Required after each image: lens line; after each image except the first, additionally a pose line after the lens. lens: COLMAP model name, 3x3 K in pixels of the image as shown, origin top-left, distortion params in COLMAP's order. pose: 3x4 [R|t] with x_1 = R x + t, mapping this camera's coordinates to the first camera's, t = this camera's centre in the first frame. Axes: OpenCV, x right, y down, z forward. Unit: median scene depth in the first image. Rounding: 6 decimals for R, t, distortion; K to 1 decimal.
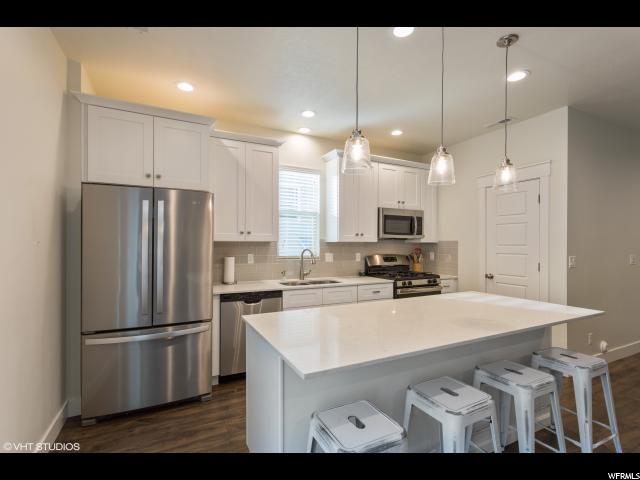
lens RADIAL K [[303.1, 0, 309.9], [0, 303.1, 240.3], [0, 0, 1]] dist [0.005245, 0.000222]
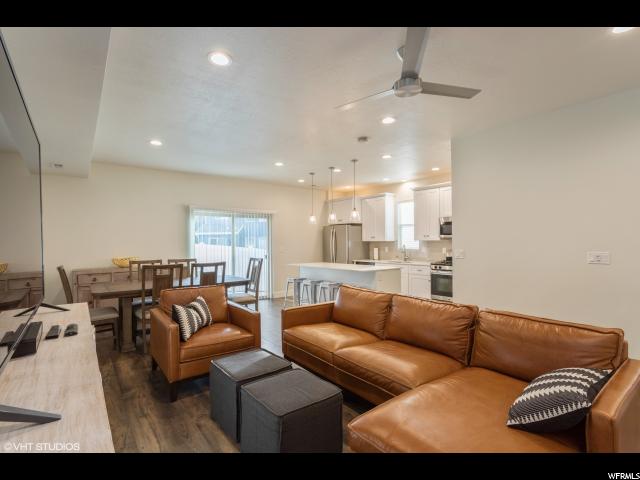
lens RADIAL K [[303.1, 0, 313.9], [0, 303.1, 239.5], [0, 0, 1]] dist [0.005245, 0.000222]
pose [[0.195404, -0.007776, -0.980692, 1.754109], [0.017040, 0.999845, -0.004533, -0.004333], [0.980575, -0.015826, 0.195506, 0.095668]]
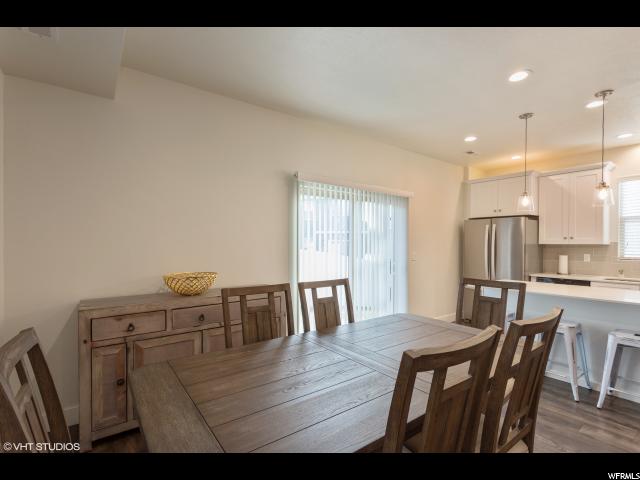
lens RADIAL K [[303.1, 0, 315.7], [0, 303.1, 243.4], [0, 0, 1]] dist [0.005245, 0.000222]
pose [[0.194688, 0.004822, -0.980853, 0.842491], [0.004795, 0.999971, 0.005867, -0.012087], [0.980853, -0.005845, 0.194660, -0.379624]]
